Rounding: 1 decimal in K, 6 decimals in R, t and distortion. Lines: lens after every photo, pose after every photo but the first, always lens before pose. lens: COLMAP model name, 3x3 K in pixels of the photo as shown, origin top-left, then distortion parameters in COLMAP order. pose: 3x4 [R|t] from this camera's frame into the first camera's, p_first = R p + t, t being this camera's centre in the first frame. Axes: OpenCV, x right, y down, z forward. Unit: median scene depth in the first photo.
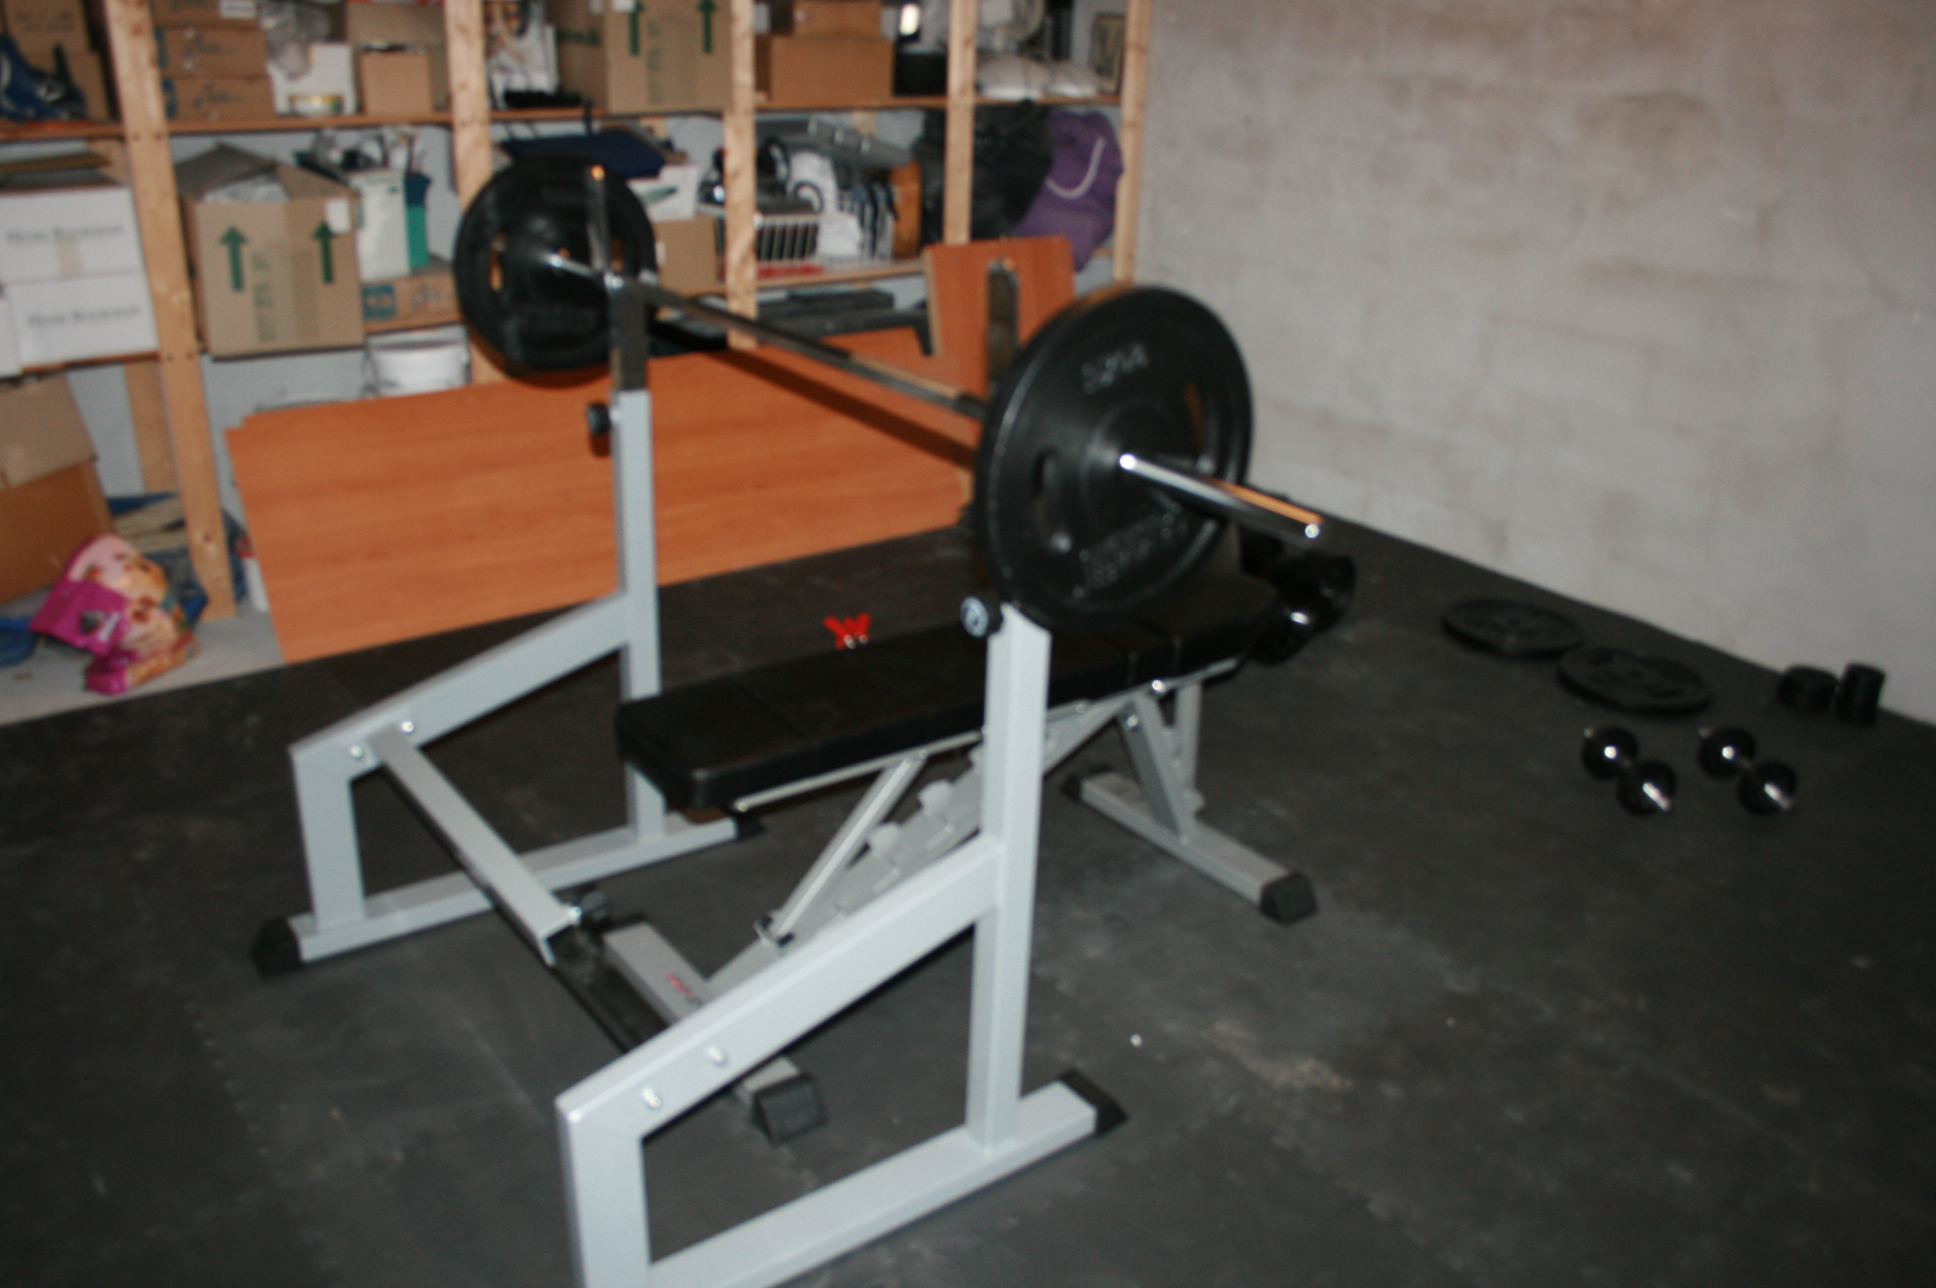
lens RADIAL K [[1629.9, 0, 975.2], [0, 1629.9, 656.9], [0, 0, 1]] dist [-0.151552, 0.119341]
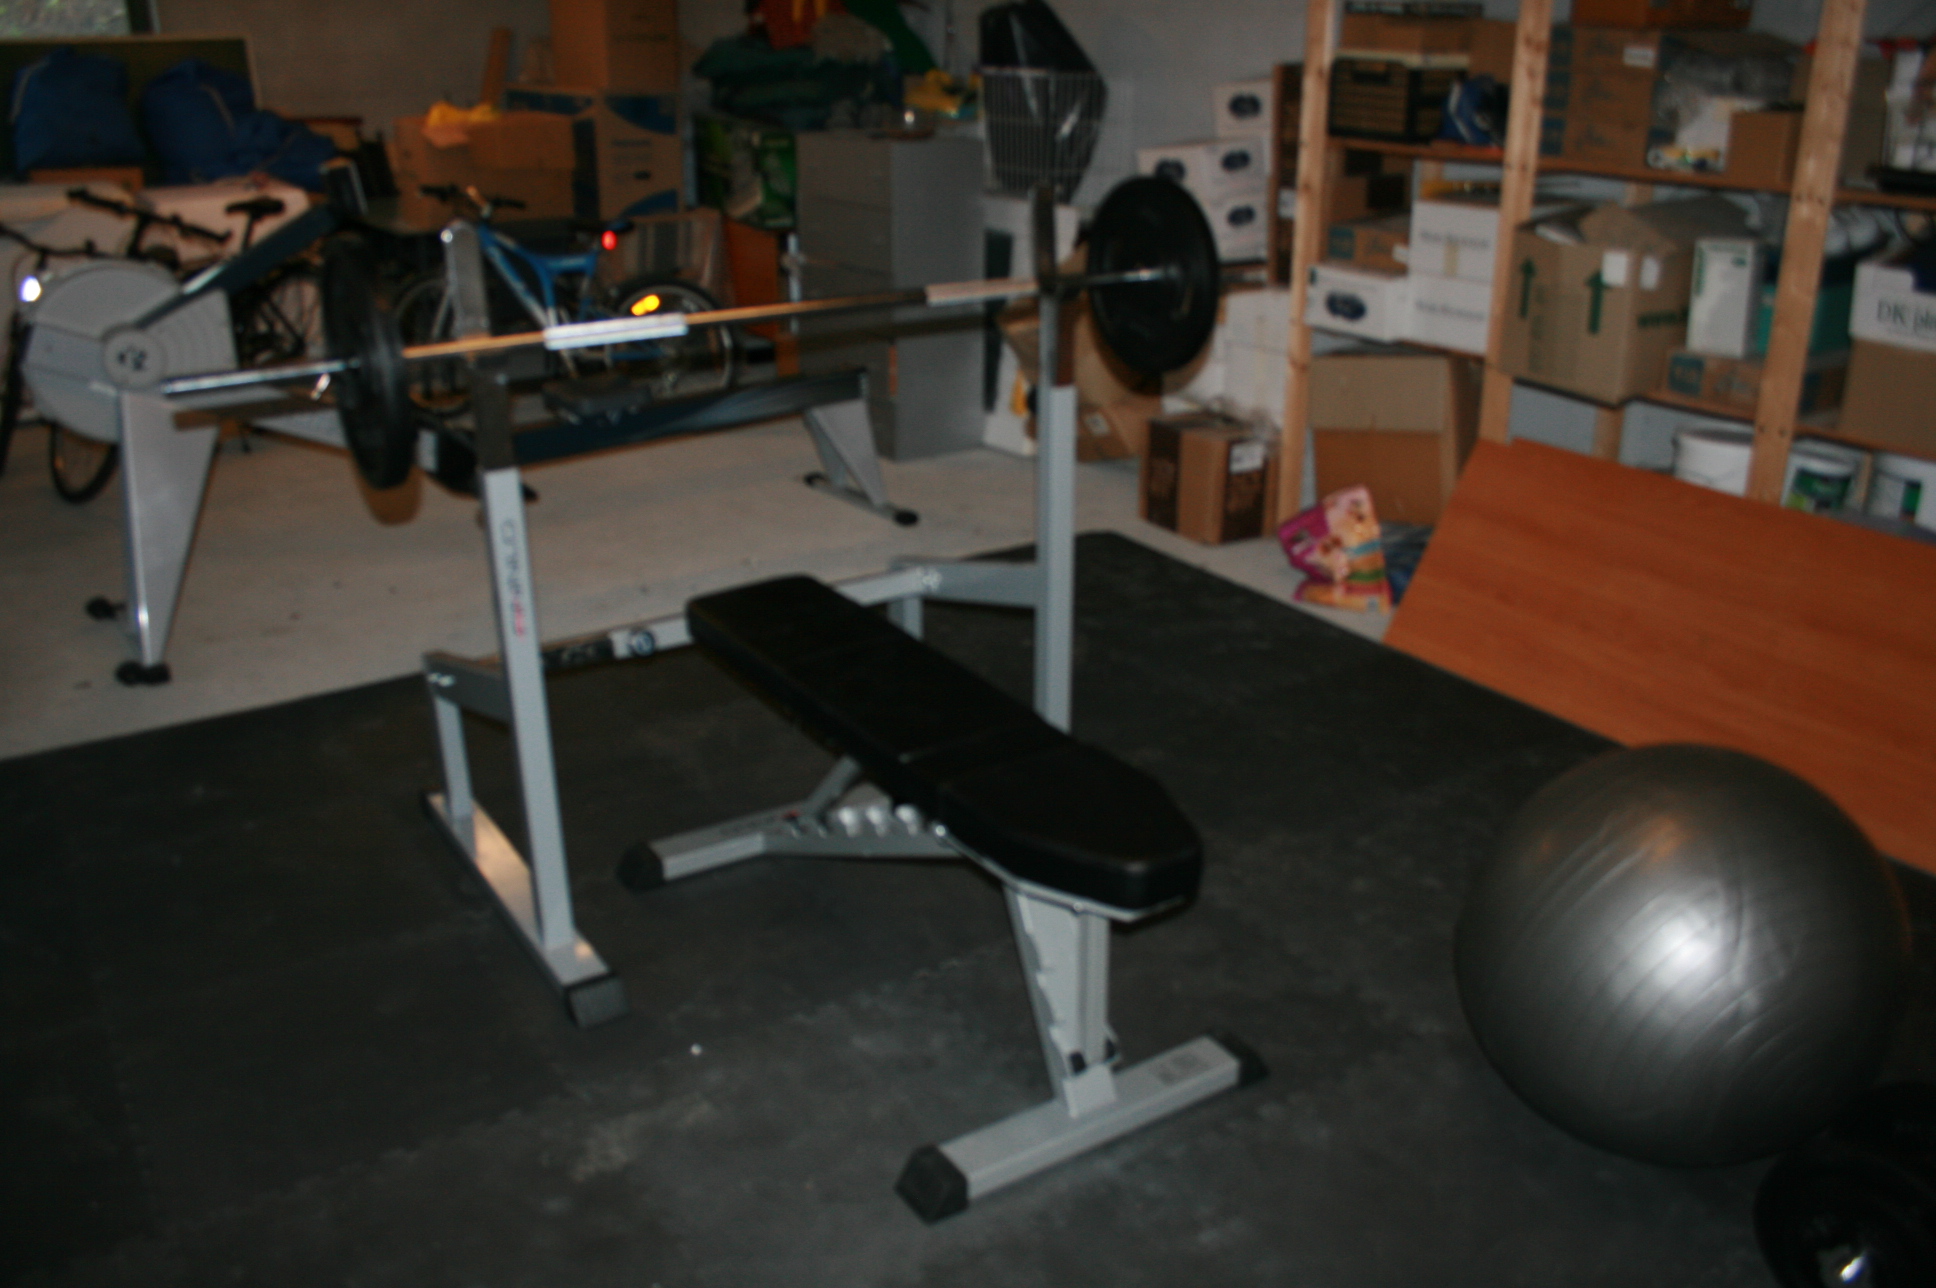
lens RADIAL K [[1629.9, 0, 955.2], [0, 1629.9, 679.5], [0, 0, 1]] dist [-0.151552, 0.119341]
pose [[-0.094602, 0.349957, -0.931977, 0.656931], [-0.381920, 0.851783, 0.358612, -0.266995], [0.919341, 0.389866, 0.053075, 0.698865]]
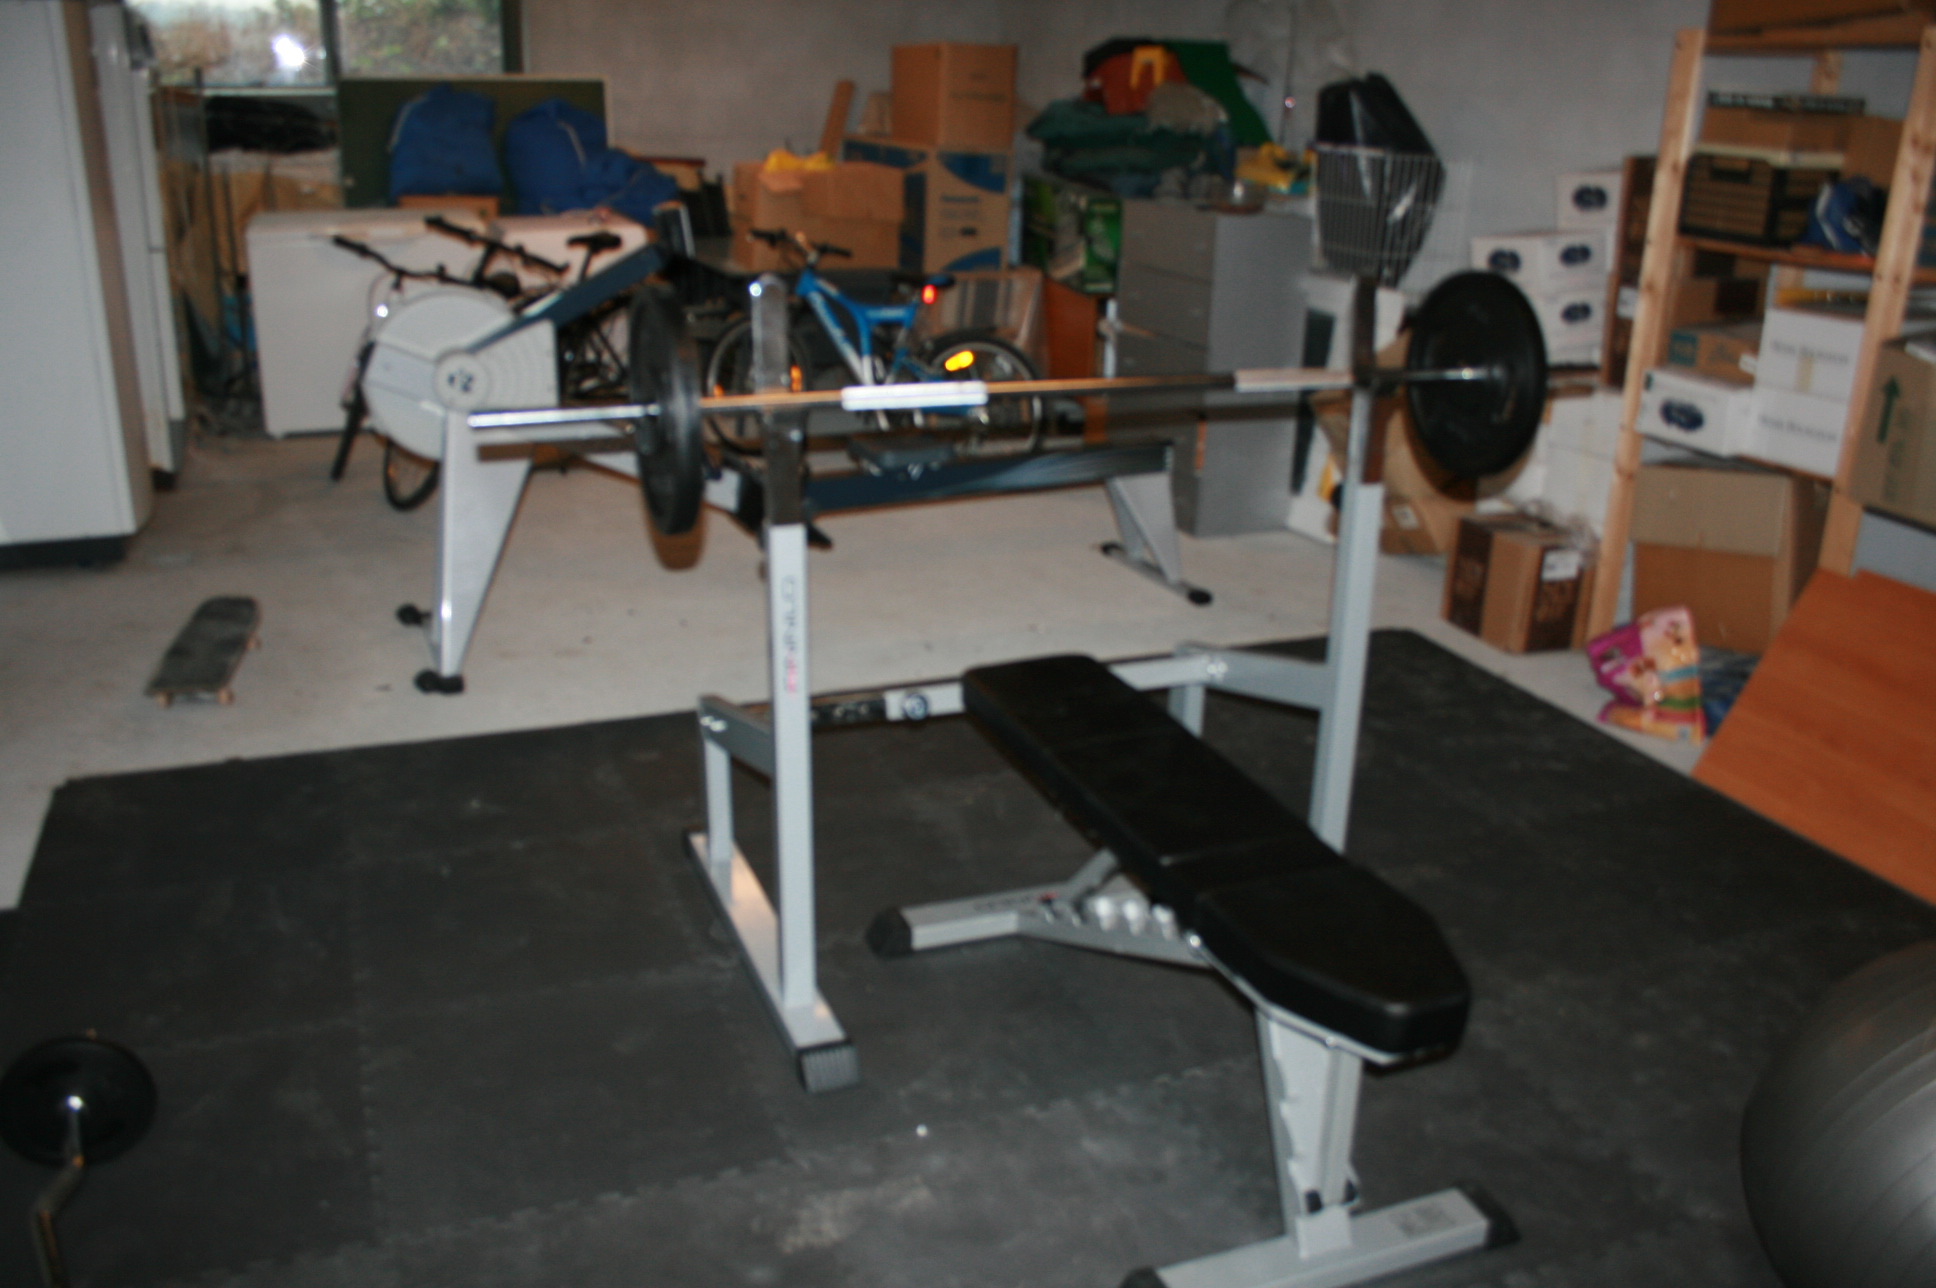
lens RADIAL K [[1629.9, 0, 951.3], [0, 1629.9, 683.4], [0, 0, 1]] dist [-0.151552, 0.119341]
pose [[-0.290559, 0.300417, -0.908474, 0.632320], [-0.396844, 0.826097, 0.400099, -0.271642], [0.870684, 0.476775, -0.120811, 0.698286]]
